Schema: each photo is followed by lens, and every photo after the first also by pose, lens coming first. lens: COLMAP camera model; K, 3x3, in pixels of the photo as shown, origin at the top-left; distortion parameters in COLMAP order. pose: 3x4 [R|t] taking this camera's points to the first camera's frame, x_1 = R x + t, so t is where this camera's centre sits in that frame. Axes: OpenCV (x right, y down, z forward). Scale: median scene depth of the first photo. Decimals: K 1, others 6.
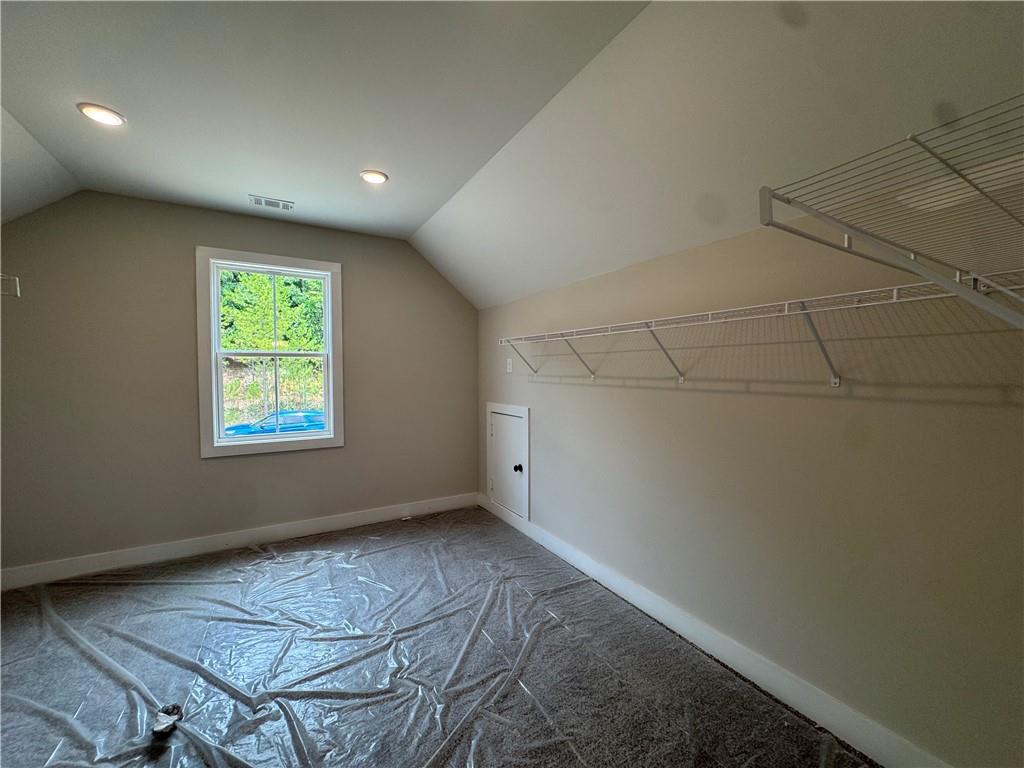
lens RADIAL K [[408.1, 0, 511.6], [0, 408.1, 384.6], [0, 0, 1]] dist [-0.003006, -0.000244]
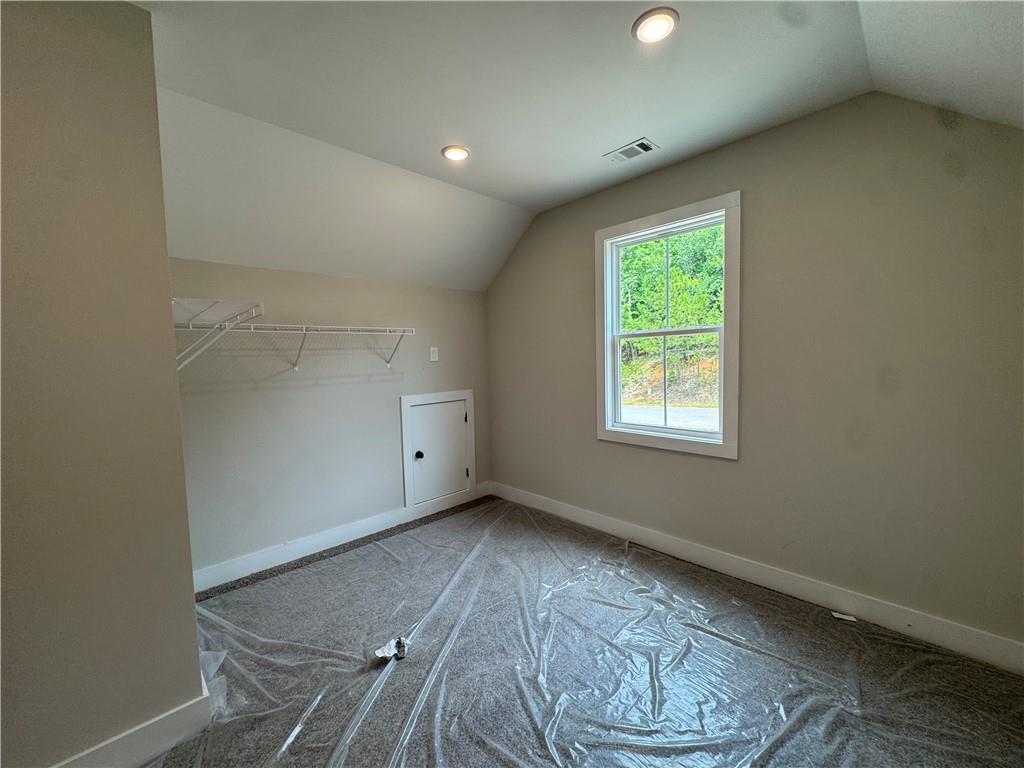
lens RADIAL K [[408.1, 0, 511.6], [0, 408.1, 384.6], [0, 0, 1]] dist [-0.003006, -0.000244]
pose [[0.253419, 0.061054, -0.965428, 0.171886], [-0.012985, 0.998131, 0.059714, -0.014843], [0.967270, -0.002596, 0.253738, 0.521112]]
